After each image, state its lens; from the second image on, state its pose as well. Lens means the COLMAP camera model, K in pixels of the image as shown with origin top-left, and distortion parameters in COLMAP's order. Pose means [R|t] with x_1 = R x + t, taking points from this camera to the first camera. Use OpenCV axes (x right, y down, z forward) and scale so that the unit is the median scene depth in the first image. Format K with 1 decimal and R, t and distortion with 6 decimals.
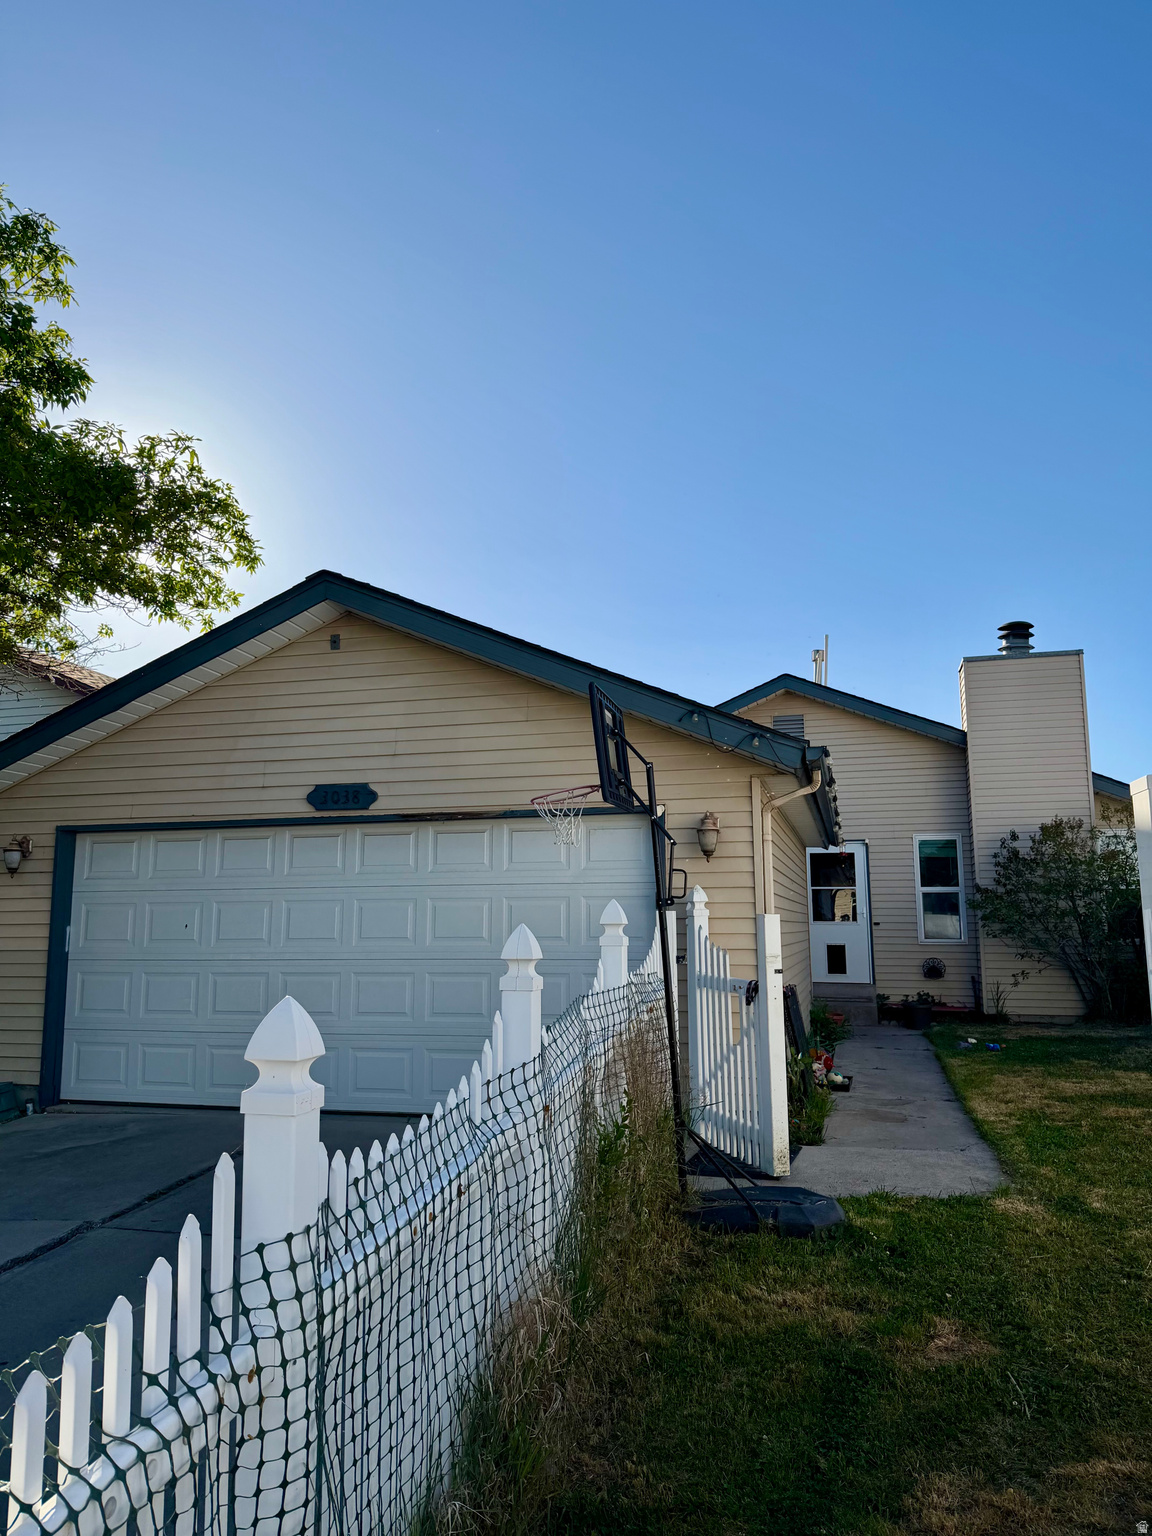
lens RADIAL K [[1086.1, 0, 576.0], [0, 1086.1, 768.0], [0, 0, 1]] dist [0.063704, 0.000038]
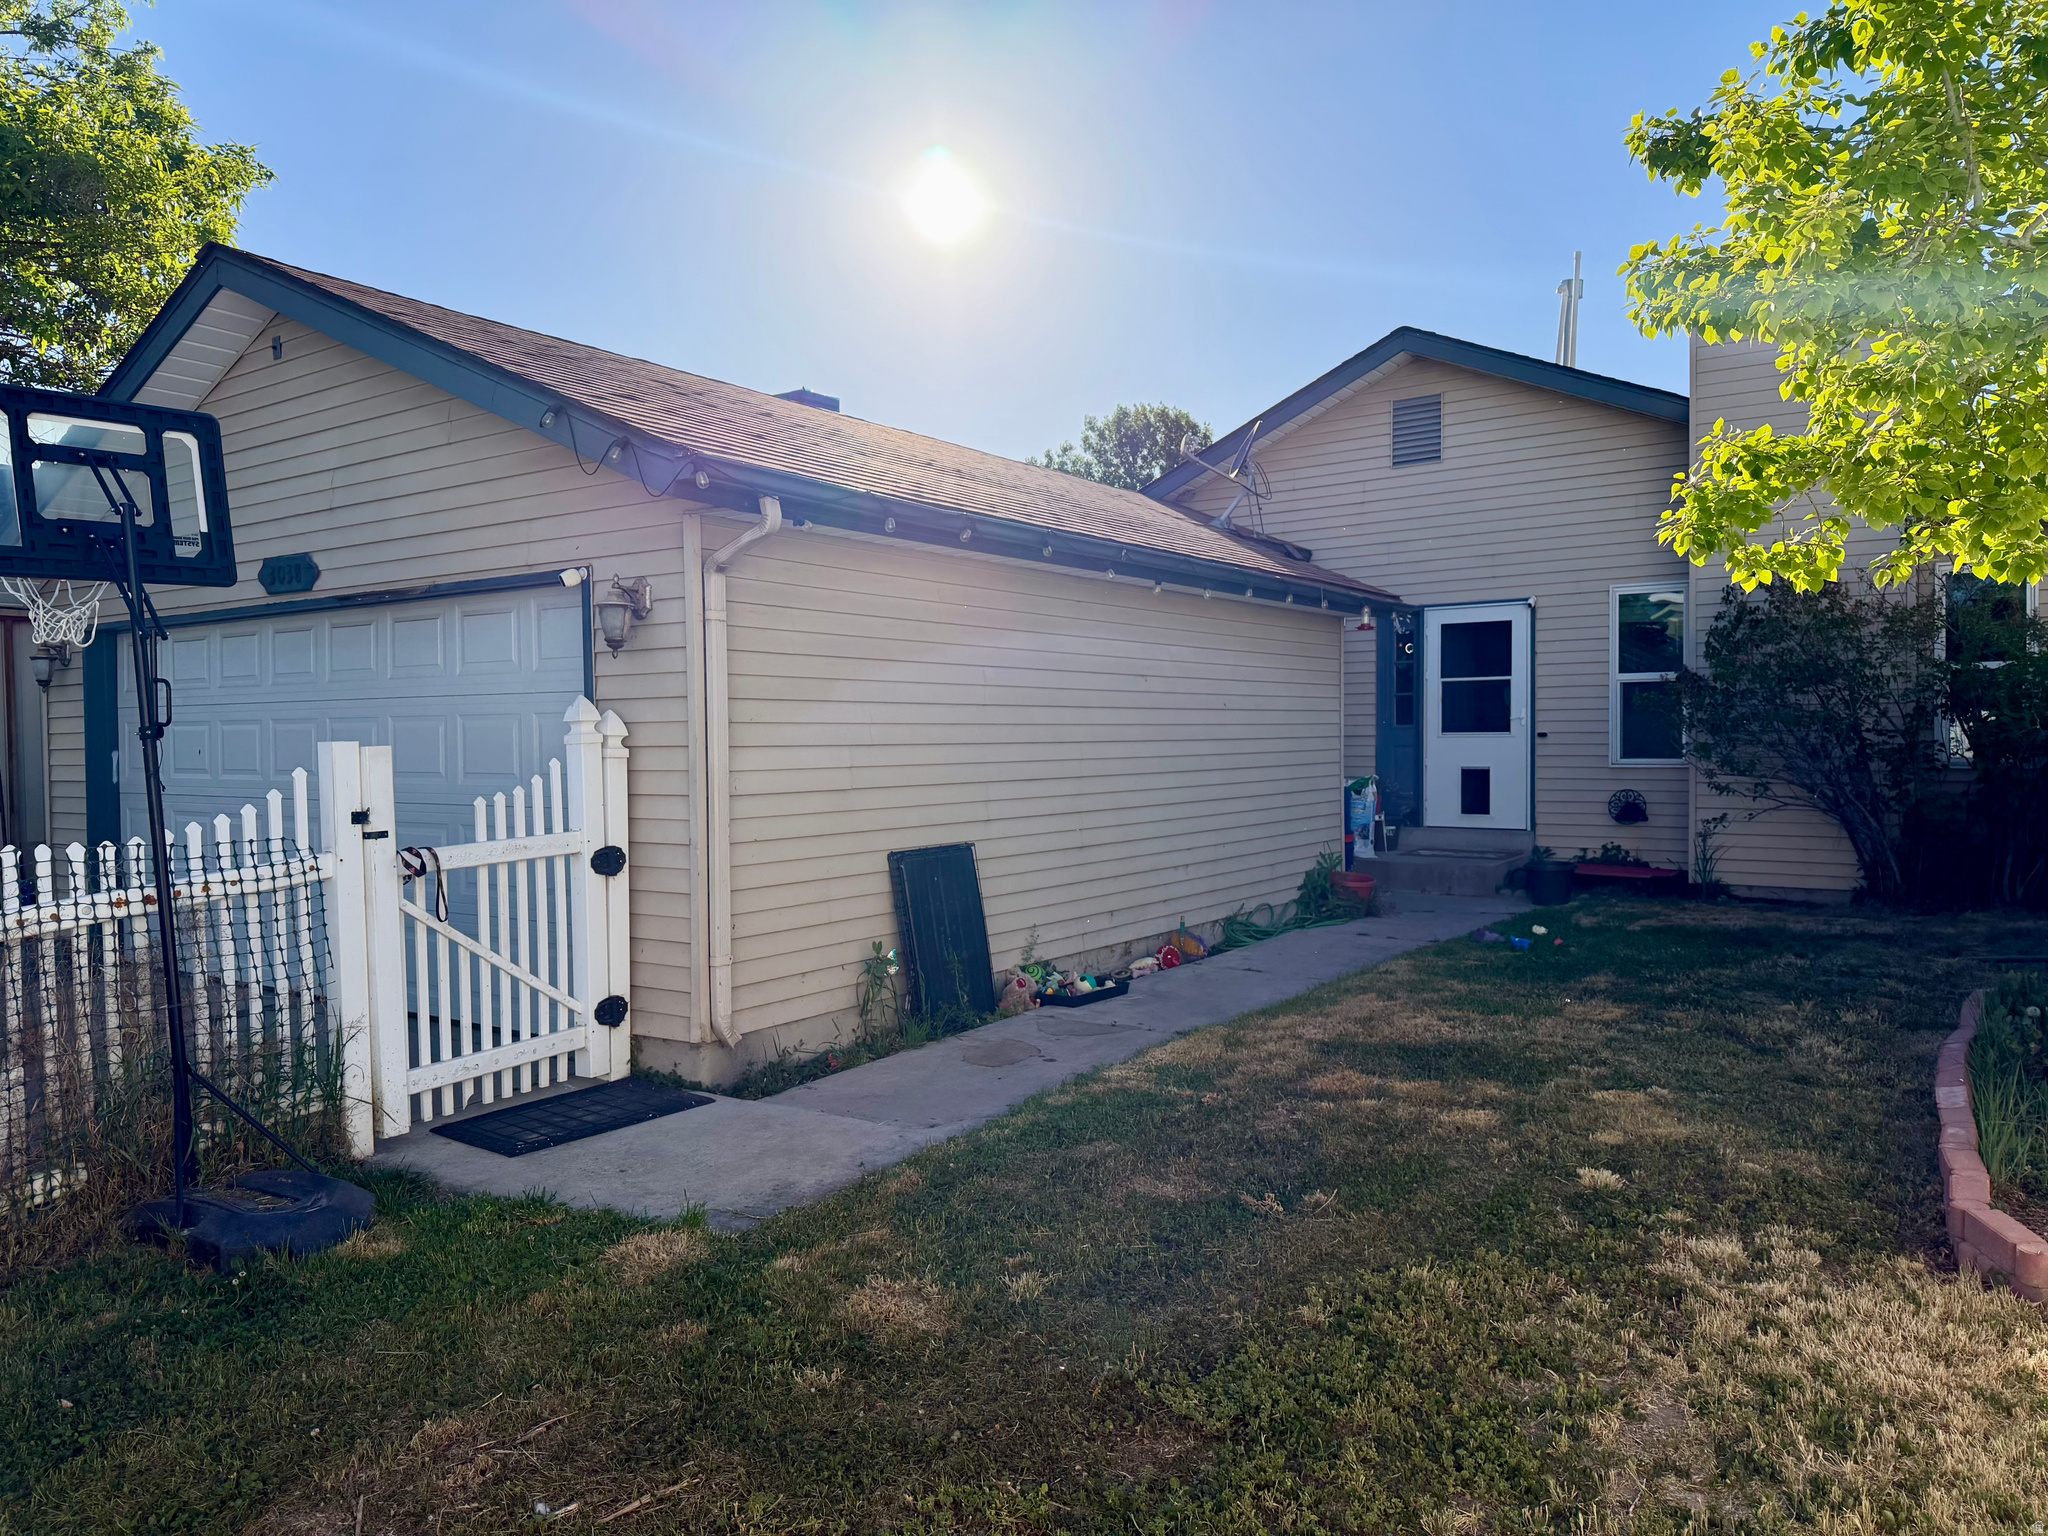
lens RADIAL K [[1405.6, 0, 1024.0], [0, 1405.6, 768.0], [0, 0, 1]] dist [0.052335, 0.000118]
pose [[0.930888, 0.003068, -0.365291, 0.301924], [0.059492, 0.985342, 0.159883, 0.016534], [0.360427, -0.170565, 0.917061, 0.164124]]
